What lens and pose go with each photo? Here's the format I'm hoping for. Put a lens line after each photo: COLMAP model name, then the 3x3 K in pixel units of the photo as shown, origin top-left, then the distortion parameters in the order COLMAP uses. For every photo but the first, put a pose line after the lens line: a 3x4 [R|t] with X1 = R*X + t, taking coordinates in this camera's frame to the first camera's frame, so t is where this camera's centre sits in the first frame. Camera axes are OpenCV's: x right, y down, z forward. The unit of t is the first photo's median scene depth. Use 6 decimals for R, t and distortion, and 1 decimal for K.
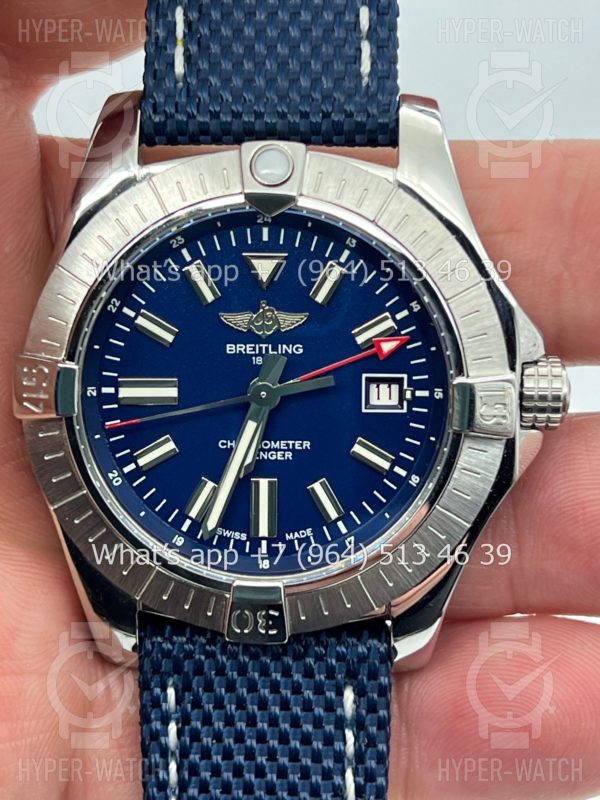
lens RADIAL K [[1798.8, 0, 300.0], [0, 1798.8, 400.0], [0, 0, 1]] dist [0.094190, 0.122572]
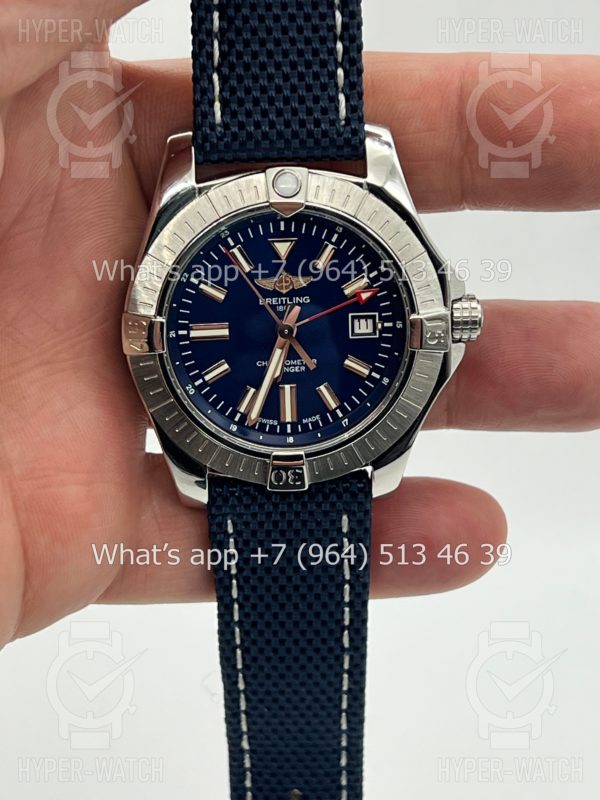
lens RADIAL K [[1798.8, 0, 300.0], [0, 1798.8, 400.0], [0, 0, 1]] dist [0.094190, 0.122572]
pose [[0.995804, -0.053950, 0.073914, -0.123905], [0.044635, 0.991483, 0.122345, -0.130863], [-0.079885, -0.118532, 0.989732, -0.520180]]
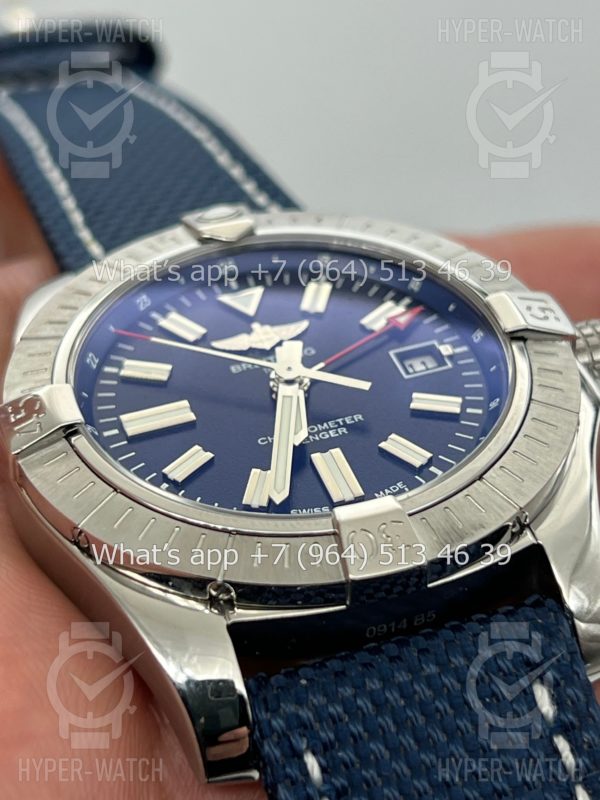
lens RADIAL K [[1798.8, 0, 300.0], [0, 1798.8, 400.0], [0, 0, 1]] dist [0.094190, 0.122572]
pose [[0.942192, -0.208134, 0.262593, -0.239694], [0.334459, 0.536711, -0.774647, 0.659231], [0.020294, 0.817693, 0.575297, 0.516531]]
